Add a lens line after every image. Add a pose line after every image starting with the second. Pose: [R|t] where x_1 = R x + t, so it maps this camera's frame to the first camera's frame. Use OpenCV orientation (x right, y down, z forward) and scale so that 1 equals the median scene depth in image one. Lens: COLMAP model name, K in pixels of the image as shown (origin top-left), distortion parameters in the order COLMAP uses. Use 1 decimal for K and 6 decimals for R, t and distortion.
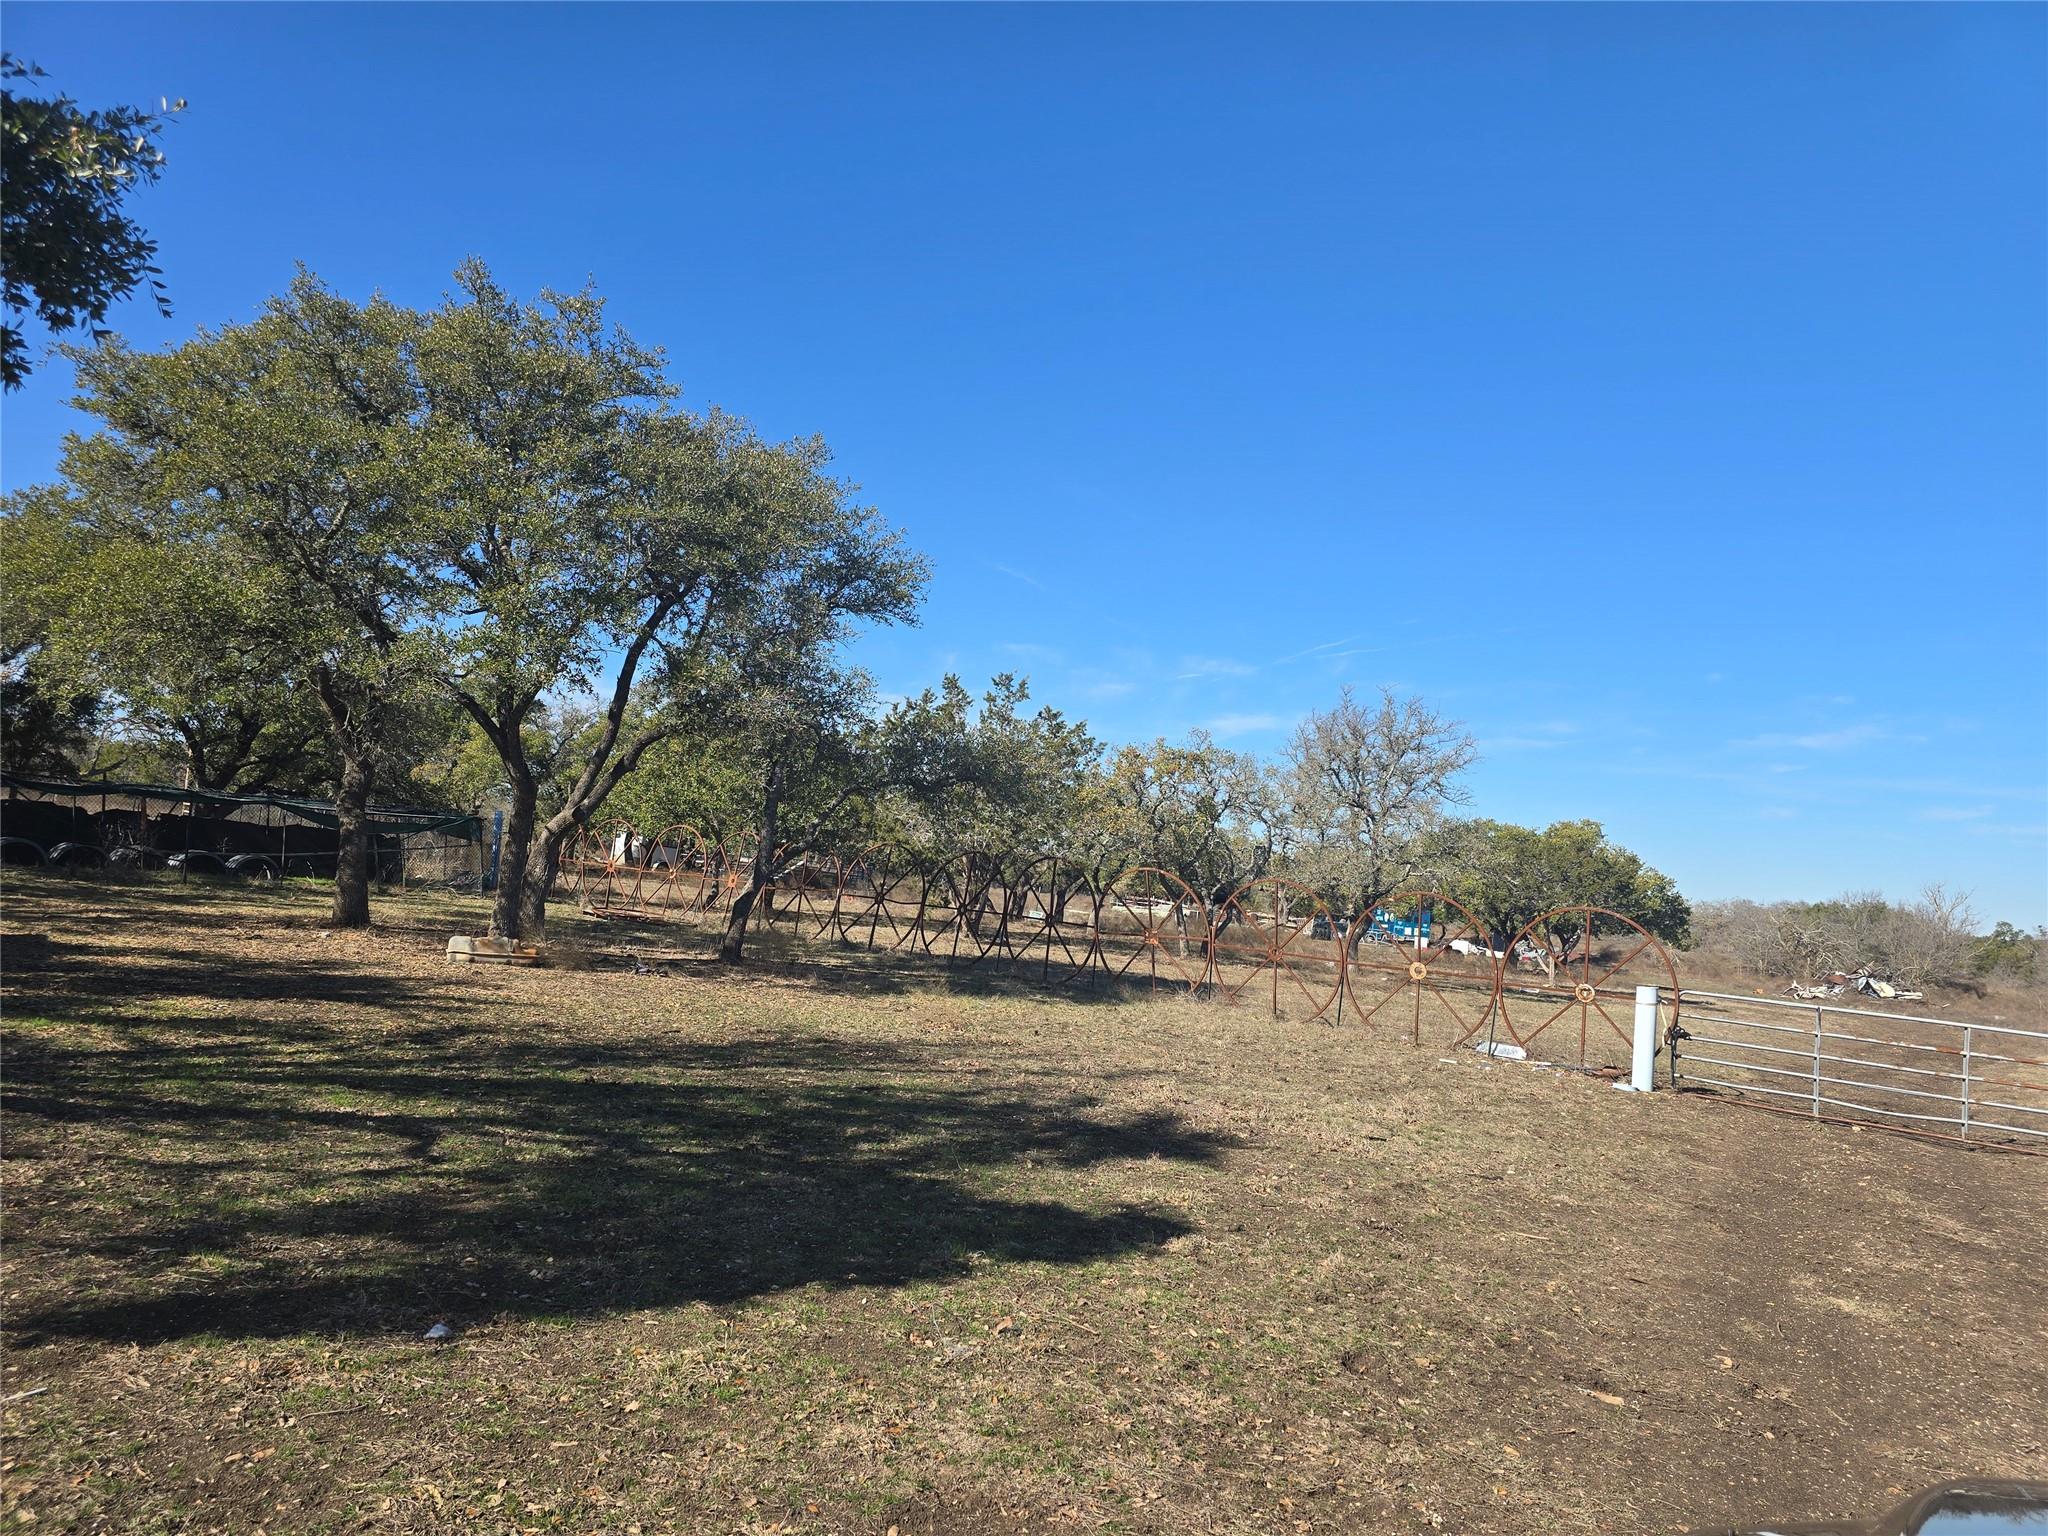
lens RADIAL K [[1371.9, 0, 1023.3], [0, 1371.9, 769.0], [0, 0, 1]] dist [0.059980, -0.051997]
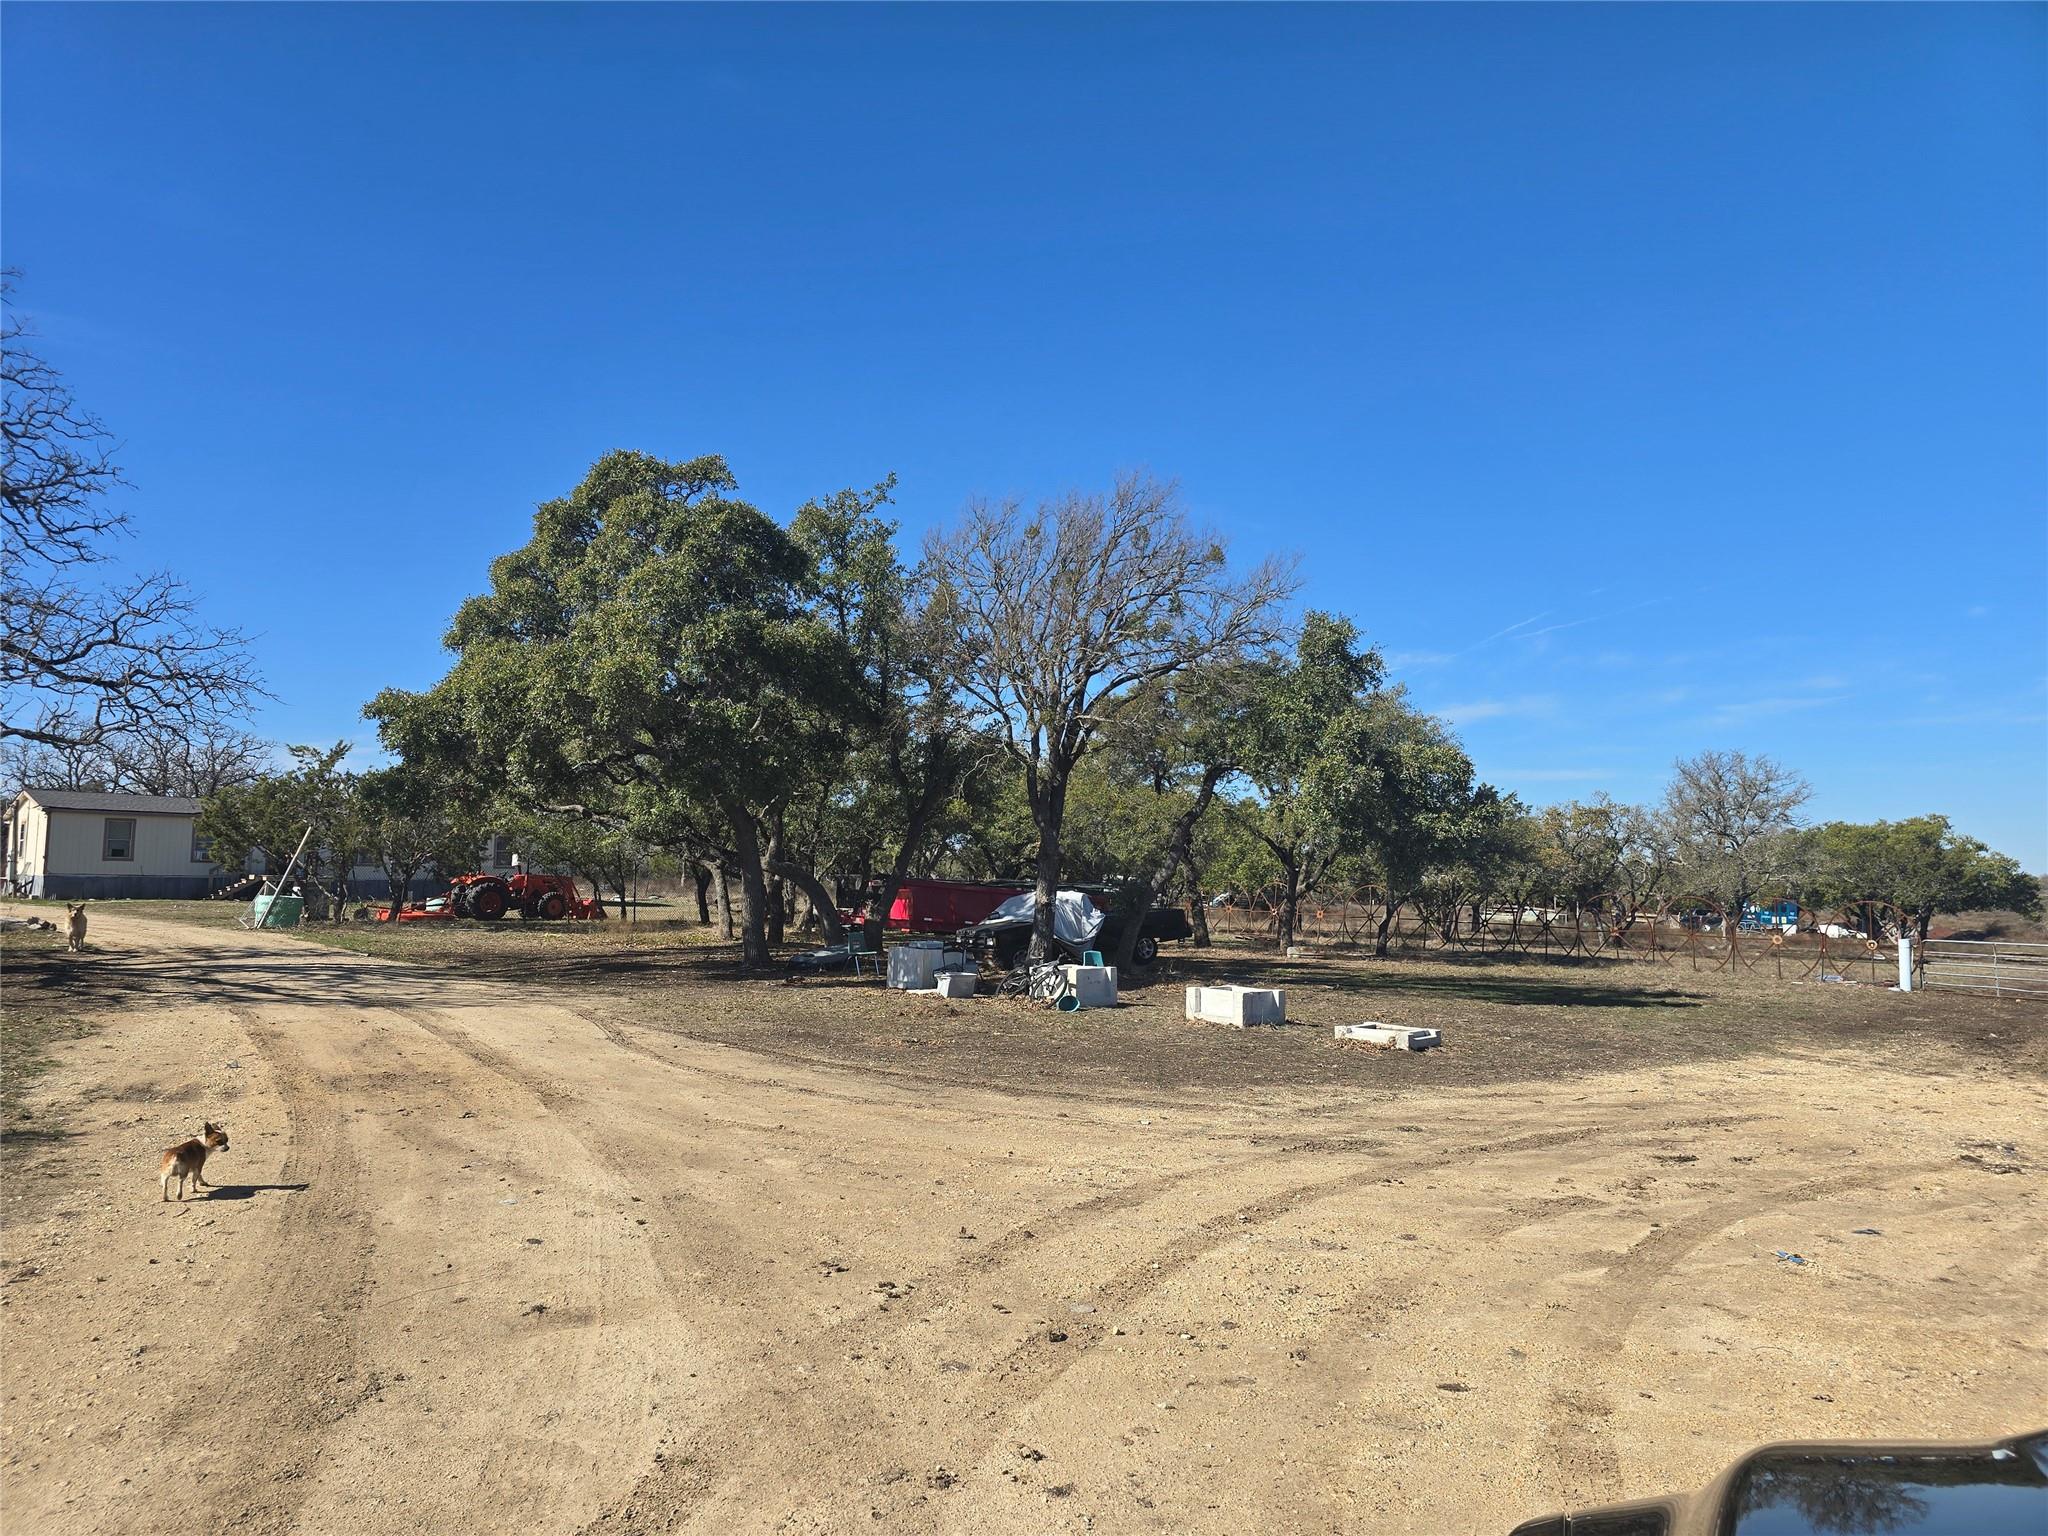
lens RADIAL K [[1371.9, 0, 996.6], [0, 1371.9, 769.4], [0, 0, 1]] dist [0.059980, -0.051997]
pose [[0.969669, -0.089261, -0.227539, -0.090540], [0.085475, 0.995989, -0.026460, -0.038890], [0.228988, 0.006208, 0.973409, -0.336528]]
